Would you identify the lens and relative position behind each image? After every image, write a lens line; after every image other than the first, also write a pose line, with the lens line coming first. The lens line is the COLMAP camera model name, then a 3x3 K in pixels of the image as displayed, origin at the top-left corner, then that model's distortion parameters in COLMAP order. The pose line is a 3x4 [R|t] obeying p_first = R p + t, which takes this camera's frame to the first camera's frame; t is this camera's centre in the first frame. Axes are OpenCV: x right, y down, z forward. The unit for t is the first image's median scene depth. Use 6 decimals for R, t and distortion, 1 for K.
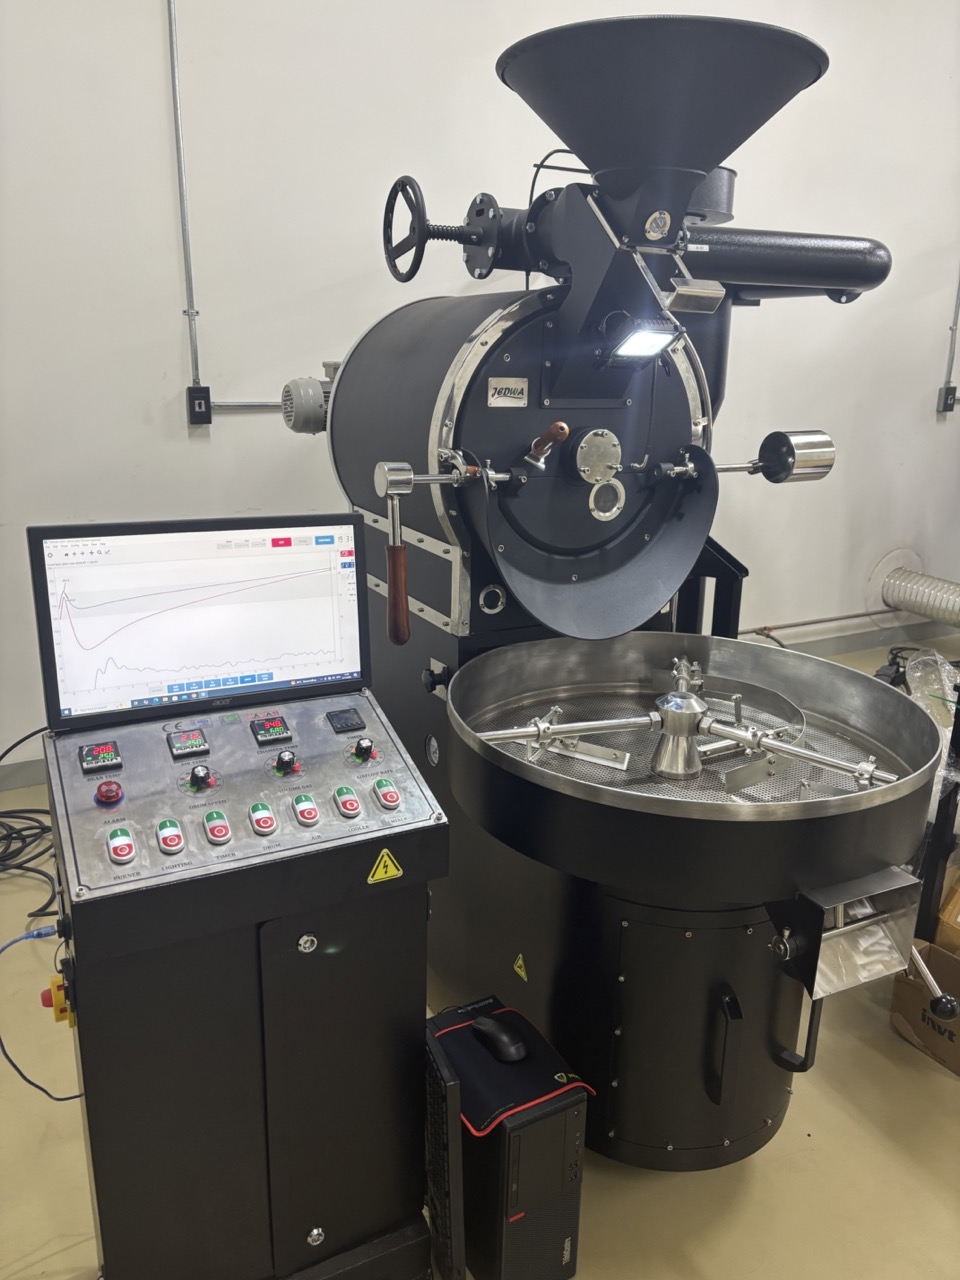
lens RADIAL K [[978.1, 0, 481.8], [0, 978.1, 649.7], [0, 0, 1]] dist [0.052801, -0.062691]
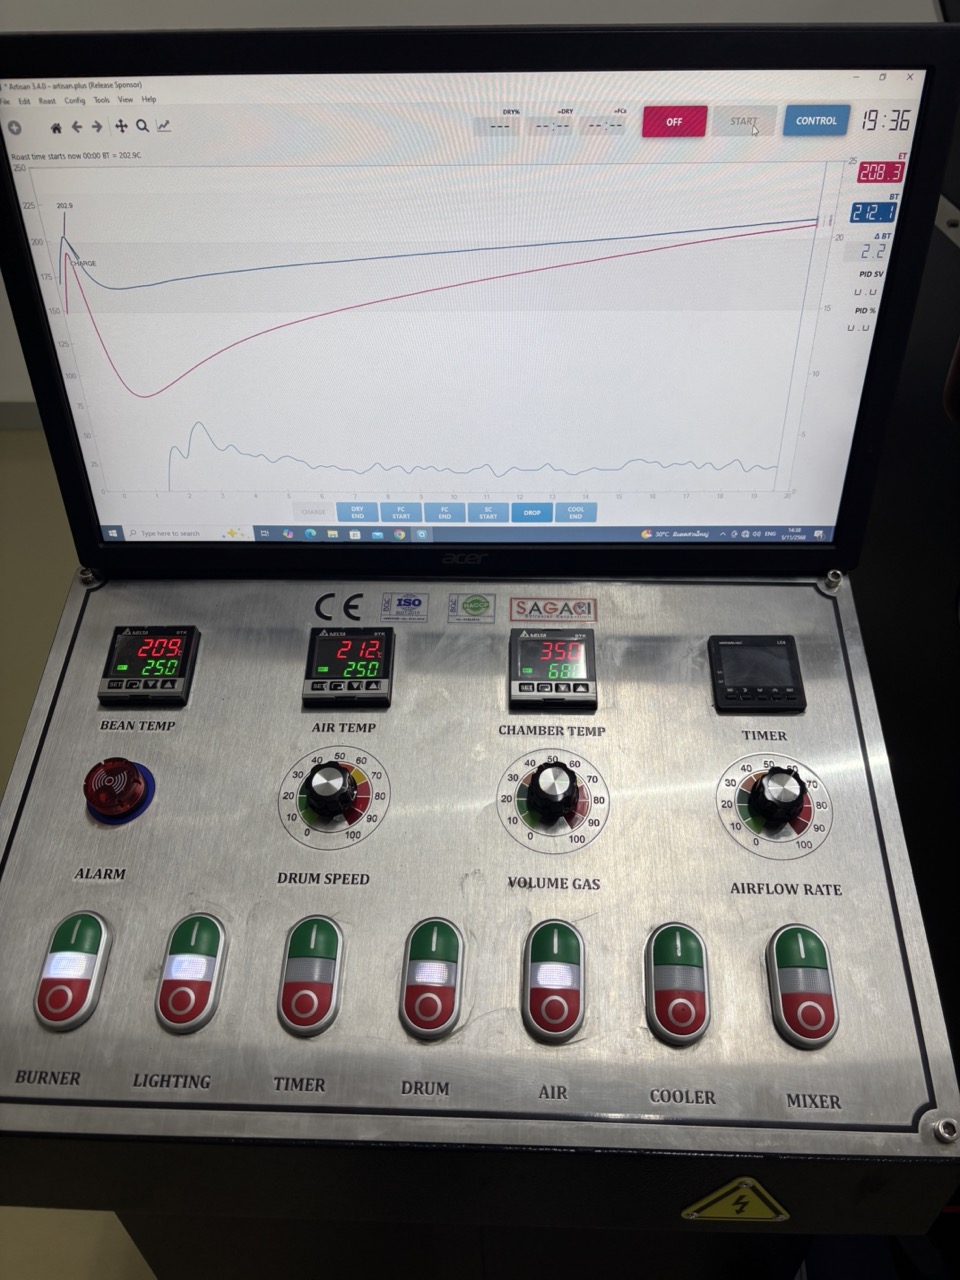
lens RADIAL K [[979.4, 0, 486.6], [0, 979.4, 651.4], [0, 0, 1]] dist [0.053018, -0.075584]
pose [[0.870859, 0.276729, -0.406234, -0.065513], [-0.101795, 0.910082, 0.401731, -0.062583], [0.480877, -0.308499, 0.820723, 0.541286]]
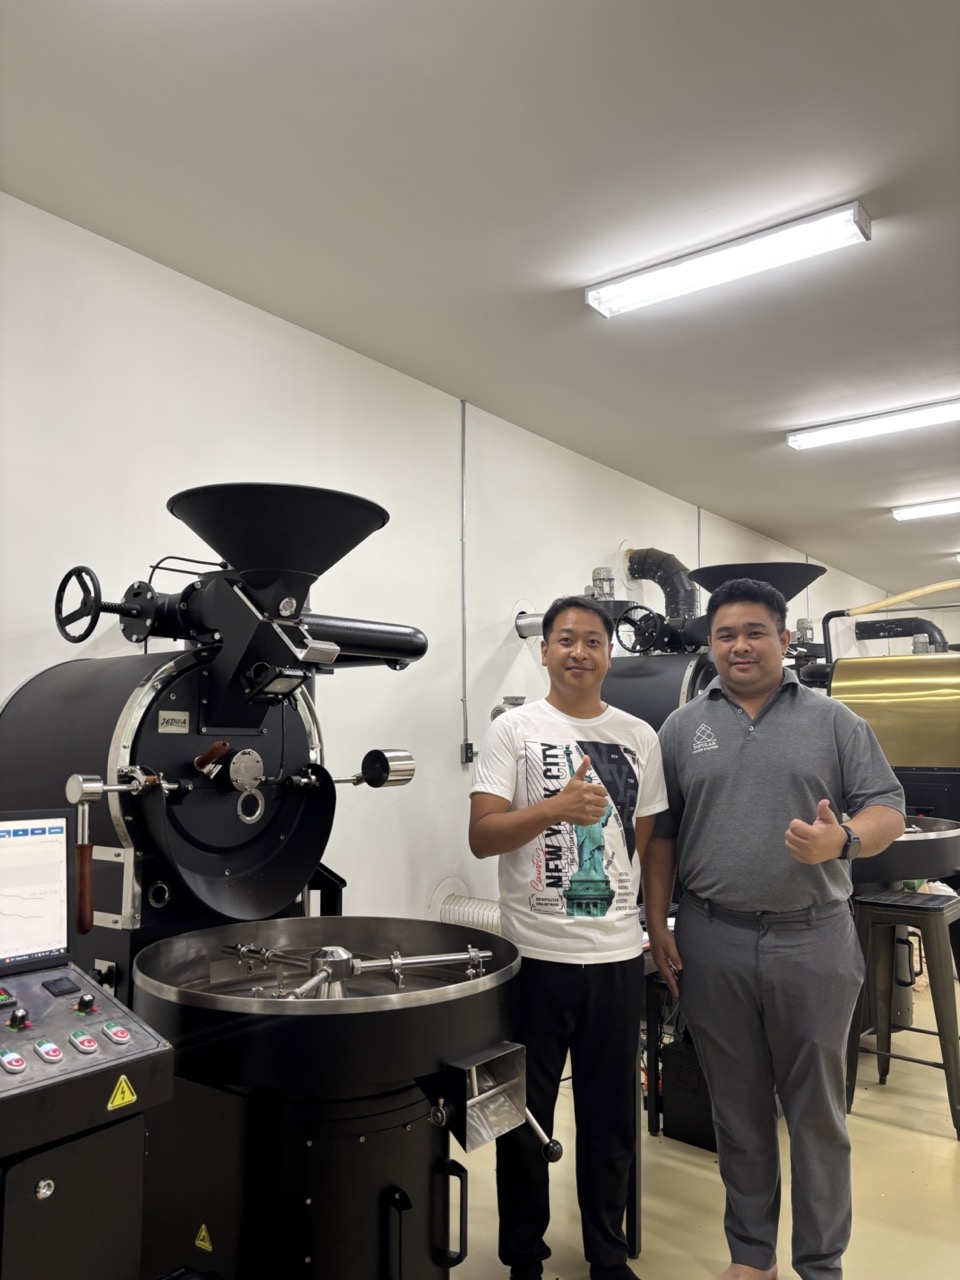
lens RADIAL K [[973.3, 0, 478.4], [0, 973.3, 654.3], [0, 0, 1]] dist [0.085774, -0.094072]
pose [[0.898739, 0.017524, 0.438134, -0.179727], [0.146979, 0.929356, -0.338667, 0.146285], [-0.413117, 0.368770, 0.832672, -0.255975]]
